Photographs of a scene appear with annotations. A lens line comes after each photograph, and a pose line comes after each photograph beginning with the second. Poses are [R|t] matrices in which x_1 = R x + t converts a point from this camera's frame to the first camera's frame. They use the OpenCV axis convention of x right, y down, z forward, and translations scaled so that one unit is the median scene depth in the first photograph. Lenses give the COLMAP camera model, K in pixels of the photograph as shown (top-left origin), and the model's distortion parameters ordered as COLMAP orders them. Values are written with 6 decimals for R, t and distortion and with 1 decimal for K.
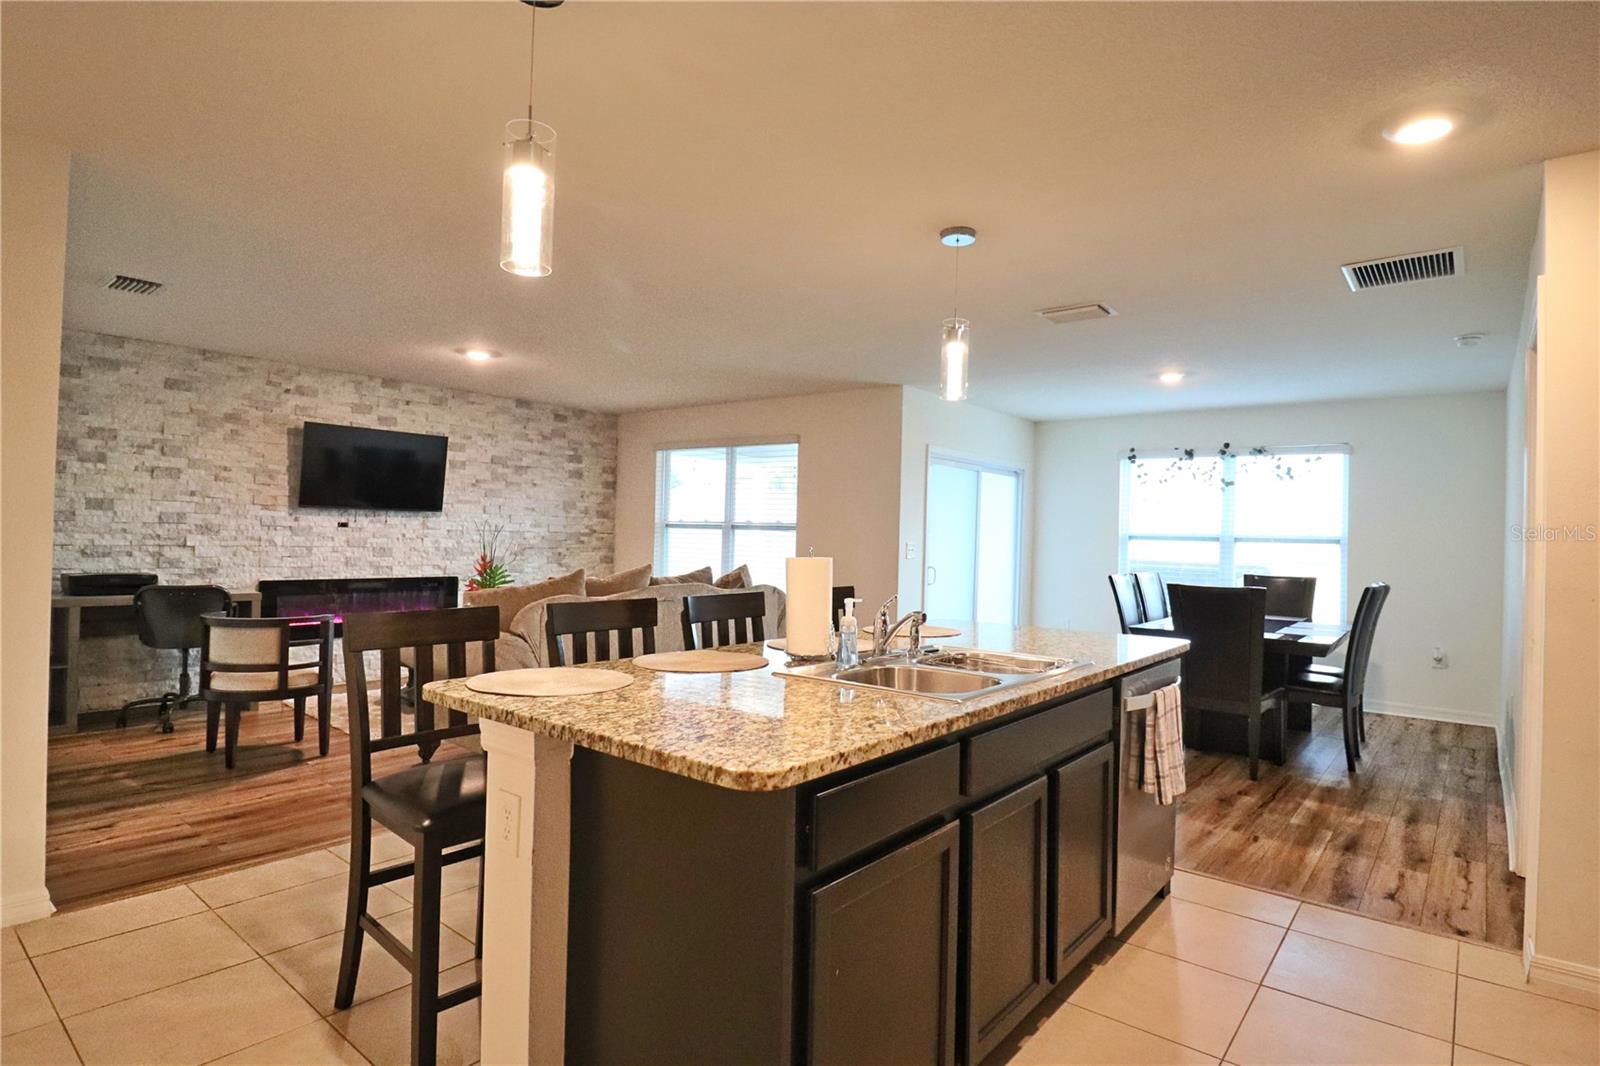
lens RADIAL K [[825.3, 0, 818.7], [0, 825.3, 528.4], [0, 0, 1]] dist [-0.000978, -0.012076]
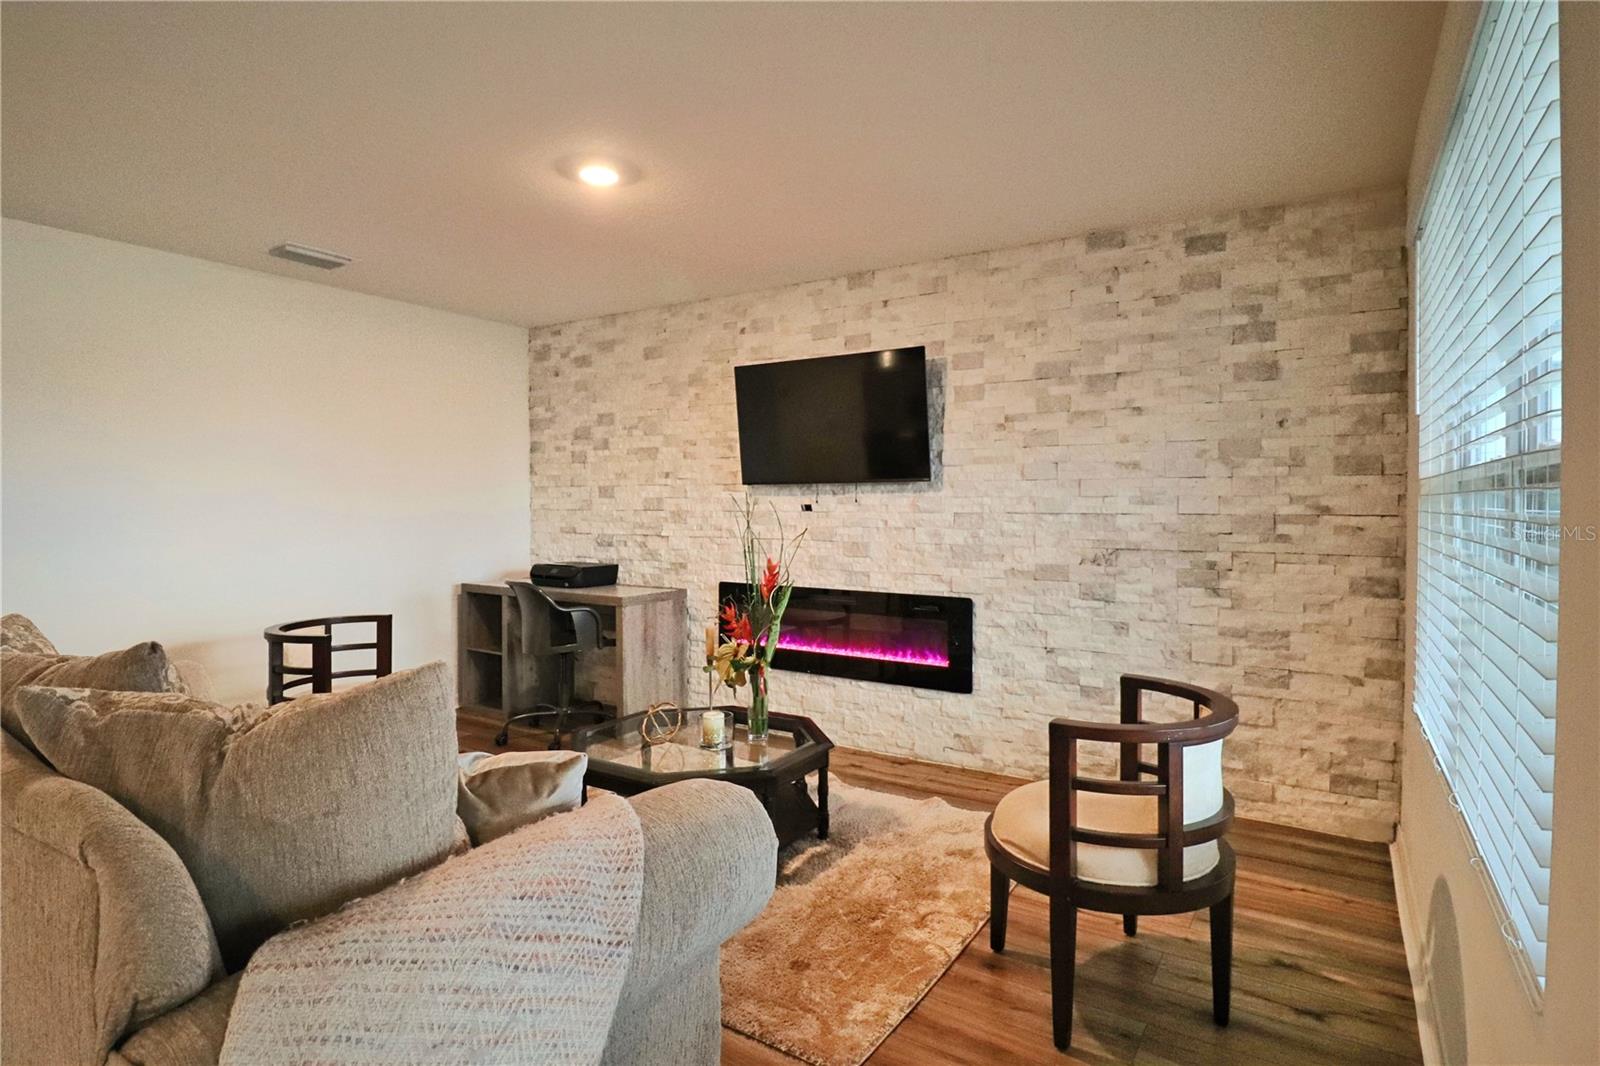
lens RADIAL K [[825.3, 0, 807.9], [0, 825.3, 521.6], [0, 0, 1]] dist [-0.000978, -0.012076]
pose [[0.113511, -0.004039, -0.993528, 0.105695], [0.010814, 0.999938, -0.002829, 0.009467], [0.993478, -0.010423, 0.113548, 0.966778]]
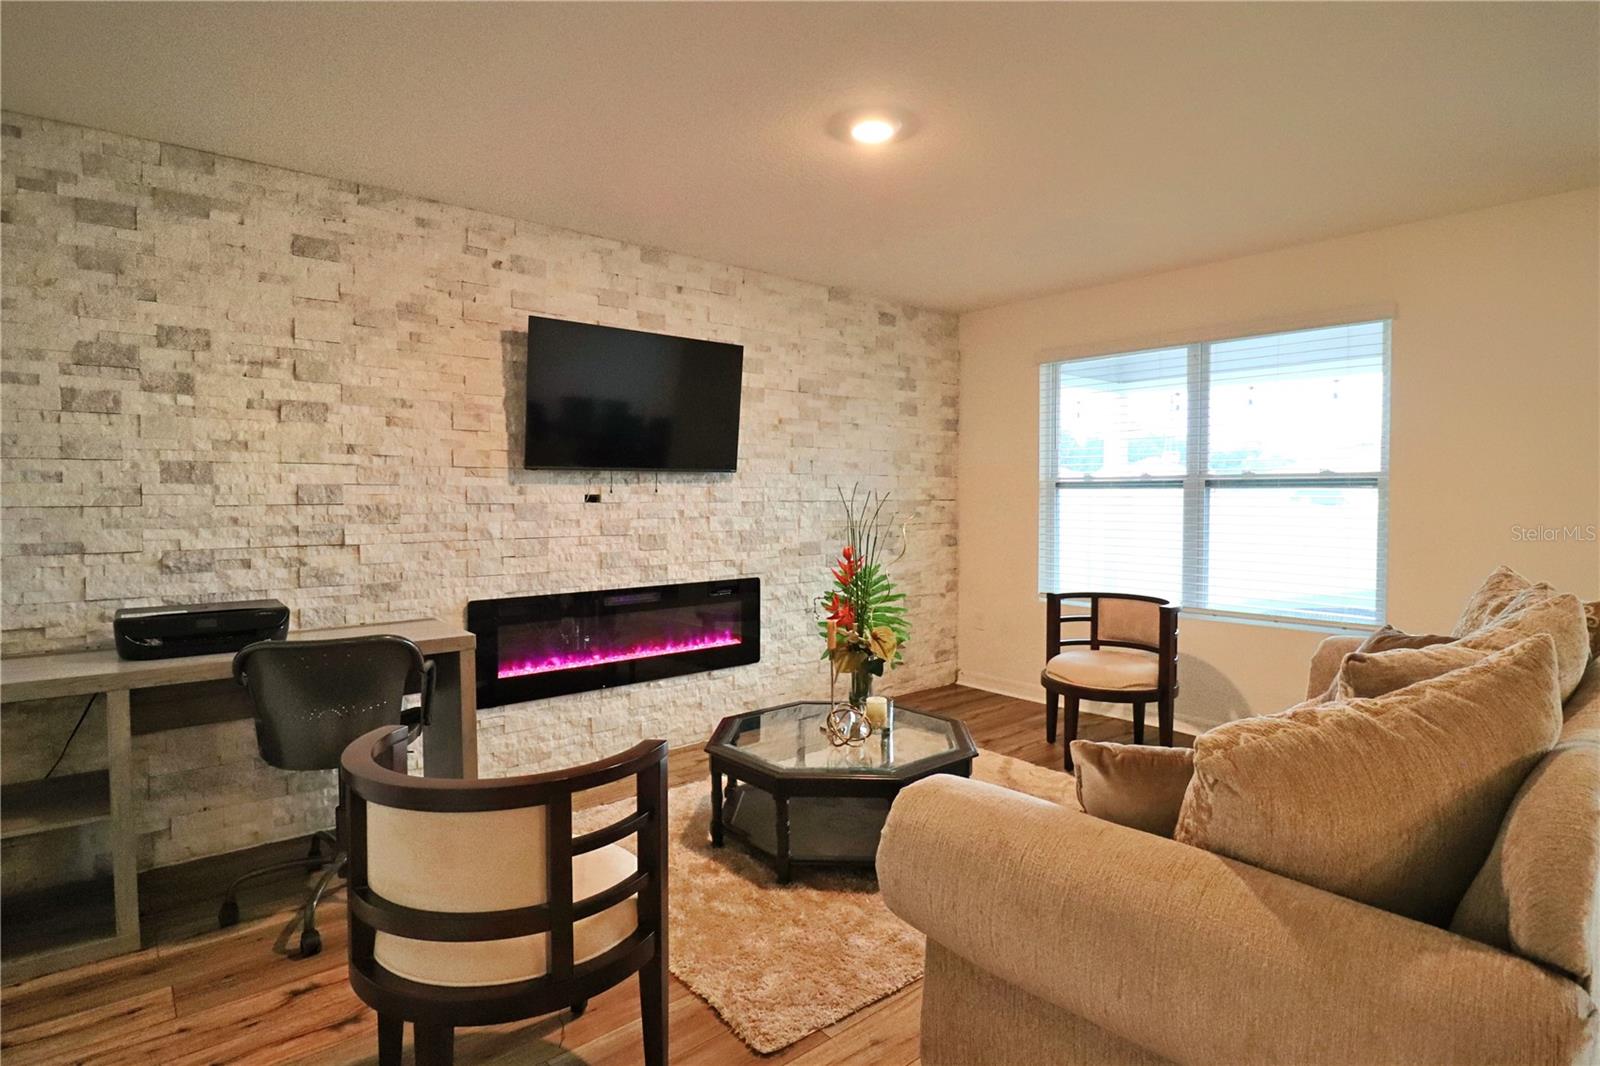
lens RADIAL K [[825.3, 0, 821.2], [0, 825.3, 524.8], [0, 0, 1]] dist [-0.000978, -0.012076]
pose [[0.984085, -0.020592, -0.176503, -0.328912], [0.028211, 0.998770, 0.040764, -0.005183], [0.175446, -0.045094, 0.983456, 0.471690]]
